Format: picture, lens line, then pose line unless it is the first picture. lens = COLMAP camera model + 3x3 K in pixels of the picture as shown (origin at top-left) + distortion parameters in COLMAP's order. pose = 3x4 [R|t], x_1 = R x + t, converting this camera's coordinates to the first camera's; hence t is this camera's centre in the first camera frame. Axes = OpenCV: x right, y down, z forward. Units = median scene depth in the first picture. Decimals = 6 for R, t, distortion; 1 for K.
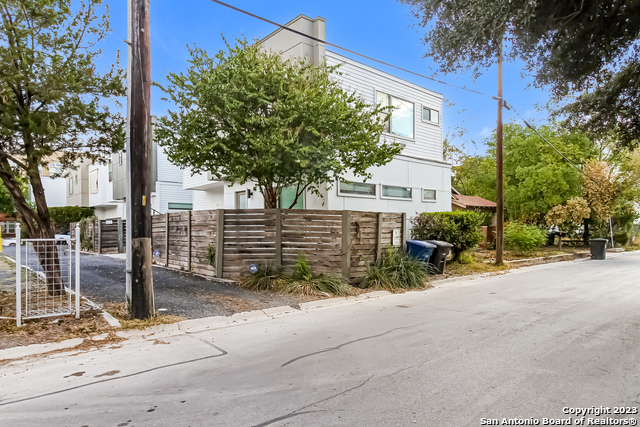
lens RADIAL K [[424.4, 0, 320.0], [0, 424.4, 215.8], [0, 0, 1]] dist [-0.001505, -0.000095]
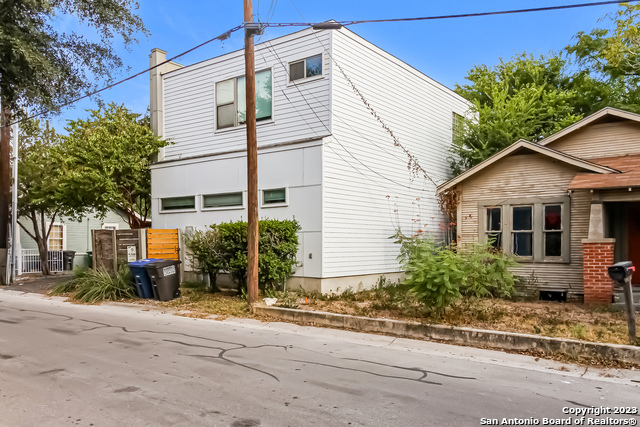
lens RADIAL K [[536.5, 0, 320.2], [0, 536.5, 215.2], [0, 0, 1]] dist [-0.004258, -0.000078]
pose [[0.180499, -0.022724, -0.983313, 1.311438], [0.047756, 0.998756, -0.014315, -0.003224], [0.982415, -0.044375, 0.181360, 1.051037]]
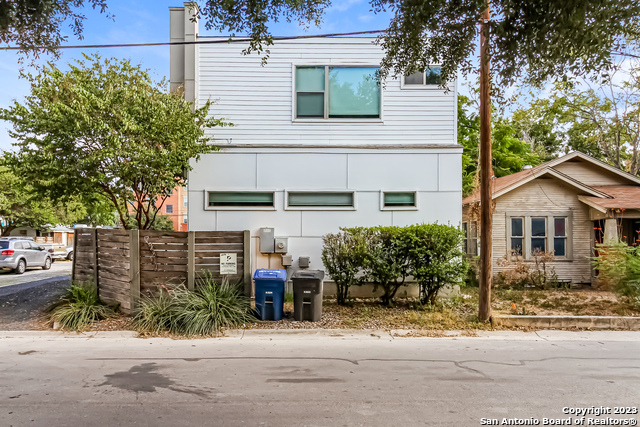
lens RADIAL K [[435.9, 0, 320.2], [0, 435.9, 213.8], [0, 0, 1]] dist [-0.002988, 0.002128]
pose [[0.743888, -0.010255, -0.668226, 0.722521], [0.013303, 0.999911, -0.000536, -0.032598], [0.668172, -0.008490, 0.743958, 0.461995]]
